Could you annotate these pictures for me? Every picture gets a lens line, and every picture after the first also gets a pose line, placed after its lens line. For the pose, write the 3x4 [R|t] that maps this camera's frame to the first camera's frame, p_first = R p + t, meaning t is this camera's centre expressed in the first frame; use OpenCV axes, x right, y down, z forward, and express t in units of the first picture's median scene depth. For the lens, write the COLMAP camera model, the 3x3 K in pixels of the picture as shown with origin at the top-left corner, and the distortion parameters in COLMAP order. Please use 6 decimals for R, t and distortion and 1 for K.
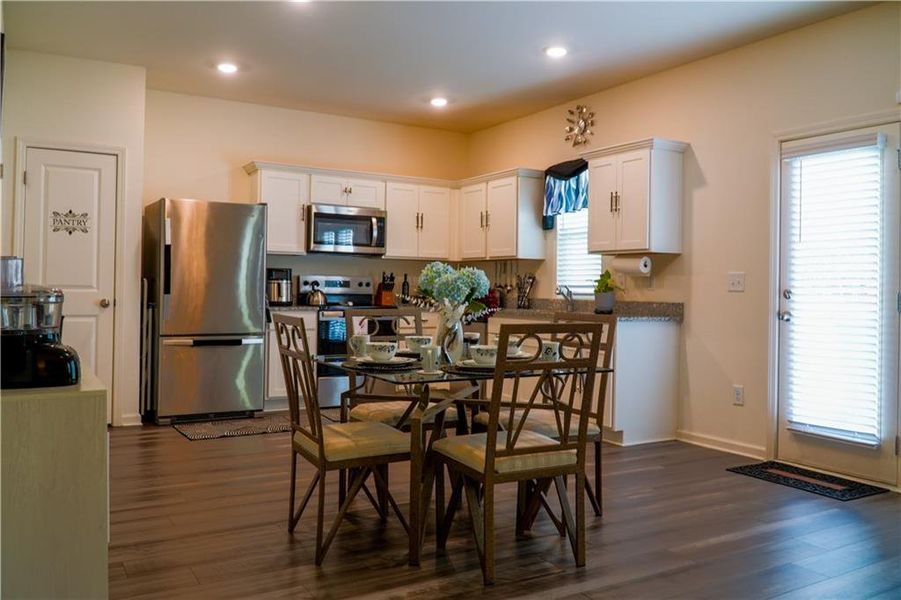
lens RADIAL K [[745.4, 0, 450.7], [0, 745.4, 285.6], [0, 0, 1]] dist [0.001596, -0.002943]
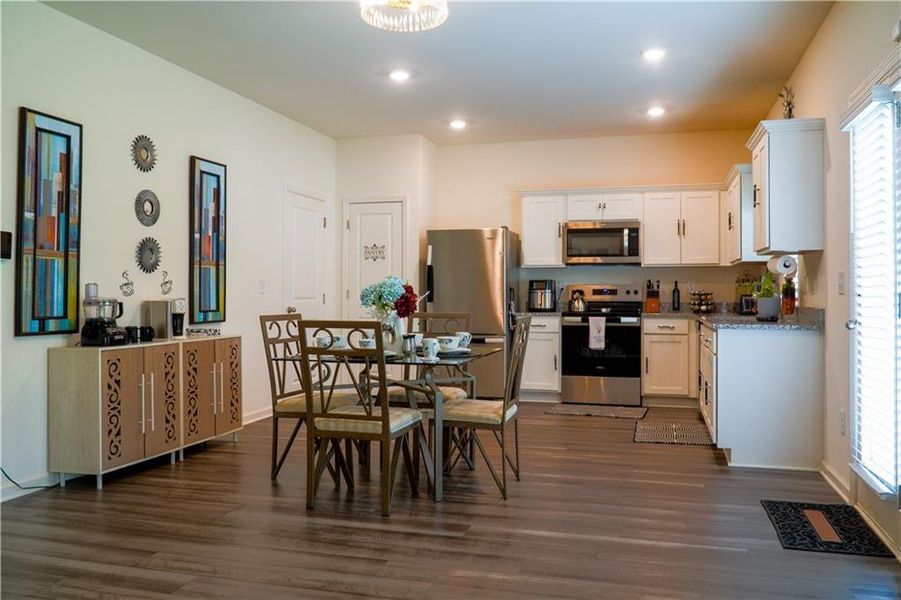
lens RADIAL K [[745.4, 0, 450.7], [0, 745.4, 285.6], [0, 0, 1]] dist [0.001596, -0.002943]
pose [[0.687062, -0.023181, -0.726229, 0.514262], [0.012493, 0.999720, -0.020091, 0.007699], [0.726492, 0.004730, 0.687159, 0.098475]]
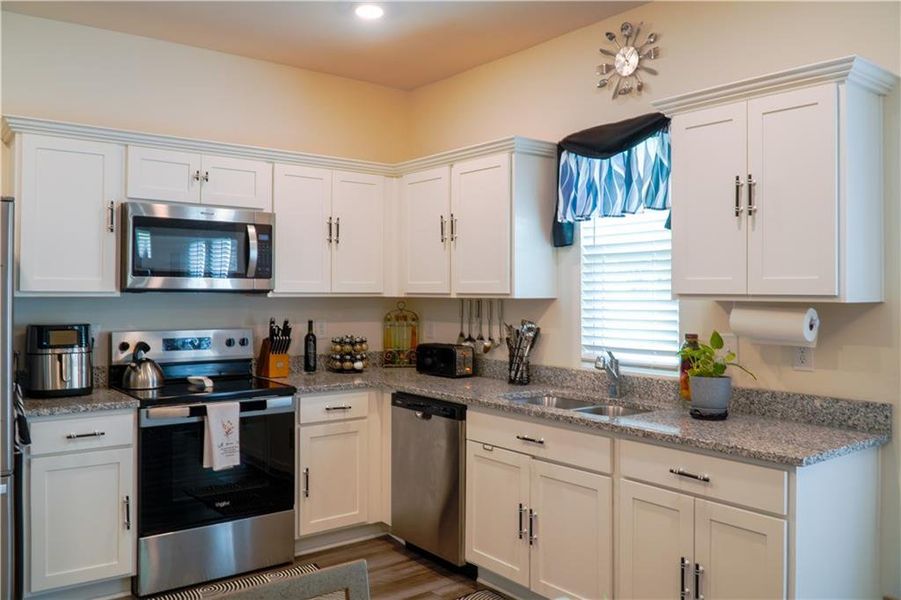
lens RADIAL K [[745.4, 0, 450.7], [0, 745.4, 285.6], [0, 0, 1]] dist [0.001596, -0.002943]
pose [[0.991747, -0.011519, 0.127690, -0.028147], [0.011896, 0.999927, -0.002191, -0.045420], [-0.127655, 0.003692, 0.991812, 0.448546]]
